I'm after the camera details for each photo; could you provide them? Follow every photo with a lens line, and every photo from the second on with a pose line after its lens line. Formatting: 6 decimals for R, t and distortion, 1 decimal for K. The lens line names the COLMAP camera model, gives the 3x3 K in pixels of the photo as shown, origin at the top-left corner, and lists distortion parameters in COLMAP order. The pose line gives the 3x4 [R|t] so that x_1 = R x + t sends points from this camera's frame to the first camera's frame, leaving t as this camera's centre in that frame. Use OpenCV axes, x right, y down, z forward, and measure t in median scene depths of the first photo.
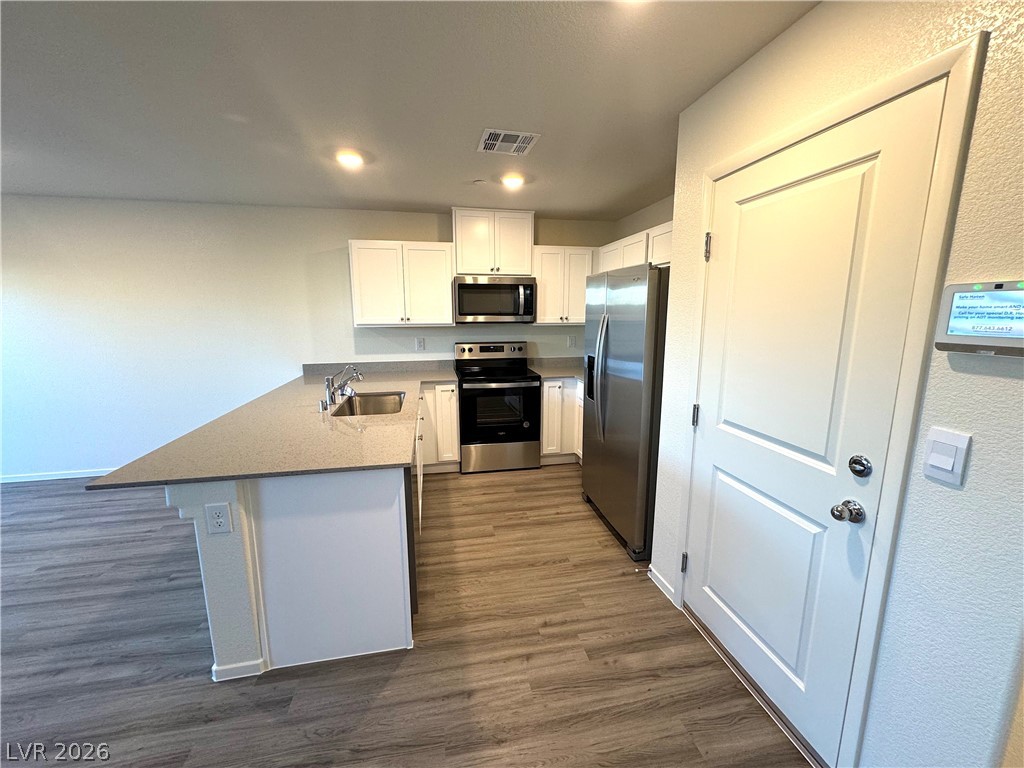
lens RADIAL K [[407.9, 0, 514.5], [0, 407.9, 382.5], [0, 0, 1]] dist [-0.003677, 0.000809]
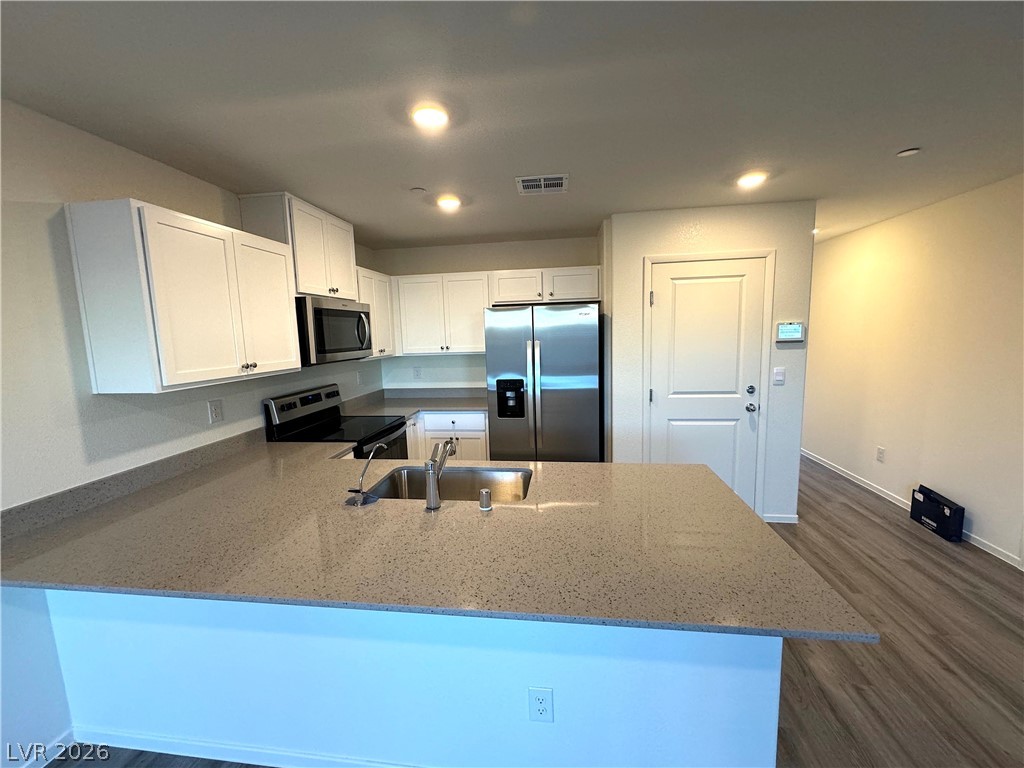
lens RADIAL K [[407.9, 0, 516.5], [0, 407.9, 380.1], [0, 0, 1]] dist [-0.003677, 0.000809]
pose [[0.326326, -0.121088, 0.937470, -0.982751], [0.194502, 0.979140, 0.058766, -0.141889], [-0.925030, 0.163163, 0.343070, 0.688094]]
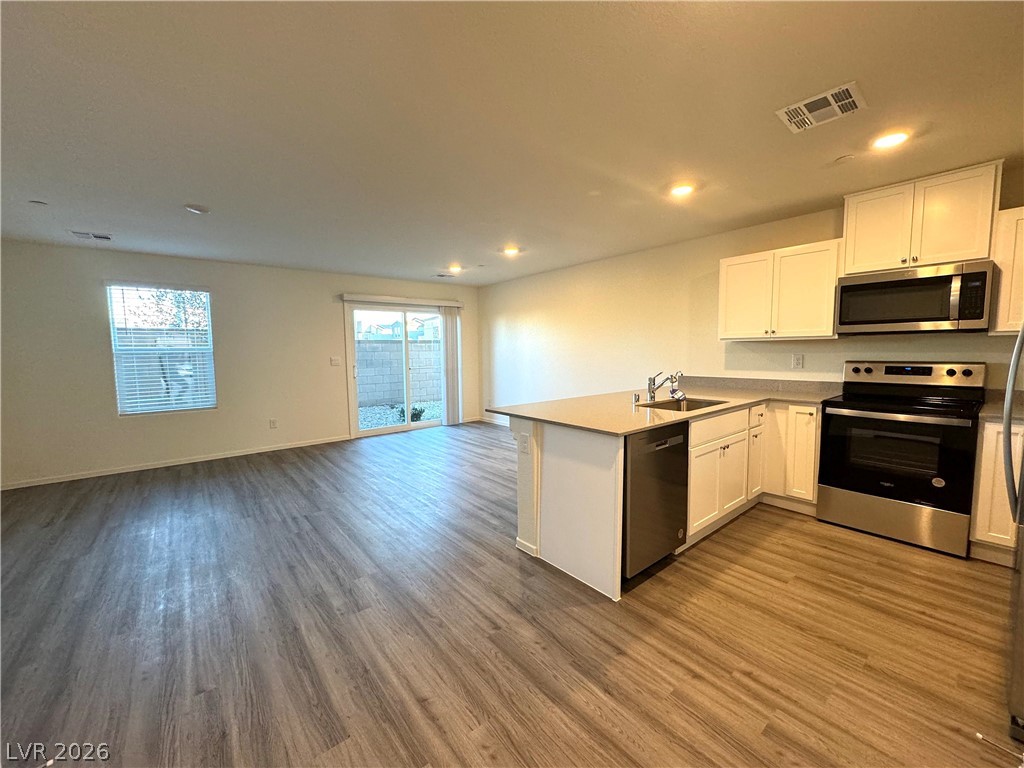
lens RADIAL K [[407.9, 0, 510.4], [0, 407.9, 380.6], [0, 0, 1]] dist [-0.003677, 0.000809]
pose [[0.461366, 0.063601, -0.884927, 0.418541], [-0.142963, 0.989722, -0.003402, 0.061131], [0.875616, 0.128081, 0.465717, 0.094038]]
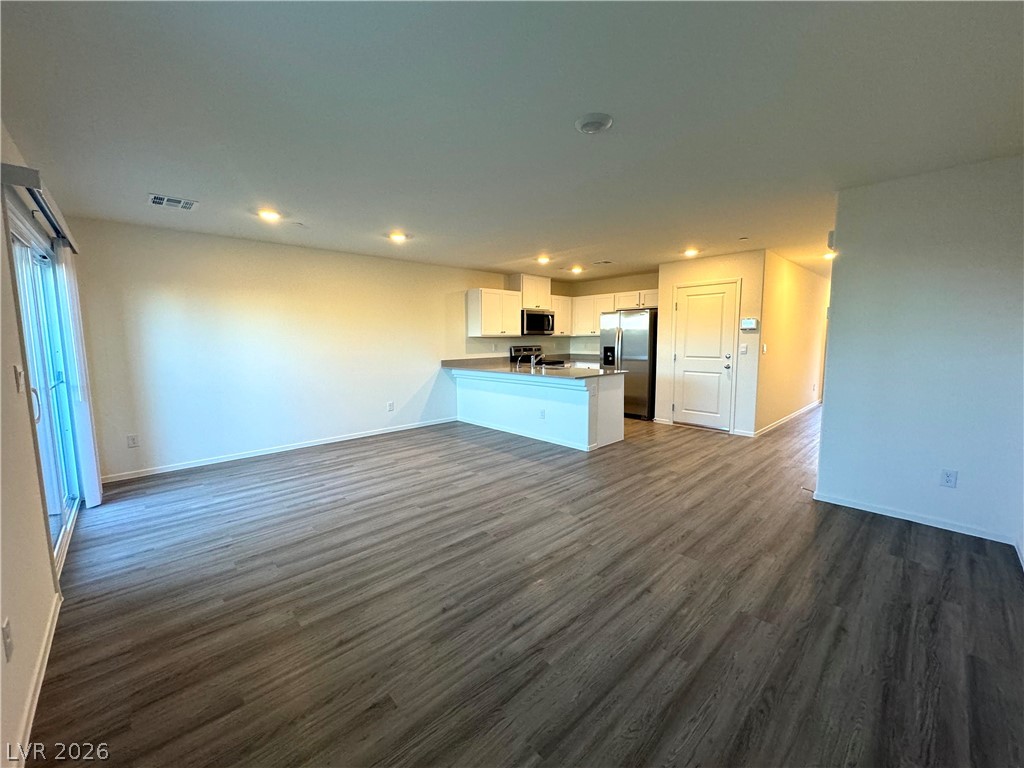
lens RADIAL K [[407.9, 0, 514.9], [0, 407.9, 383.8], [0, 0, 1]] dist [-0.003677, 0.000809]
pose [[0.847306, -0.064684, 0.527151, -1.731285], [0.099297, 0.994347, -0.037592, 0.210210], [-0.521739, 0.084196, 0.848940, -0.780815]]
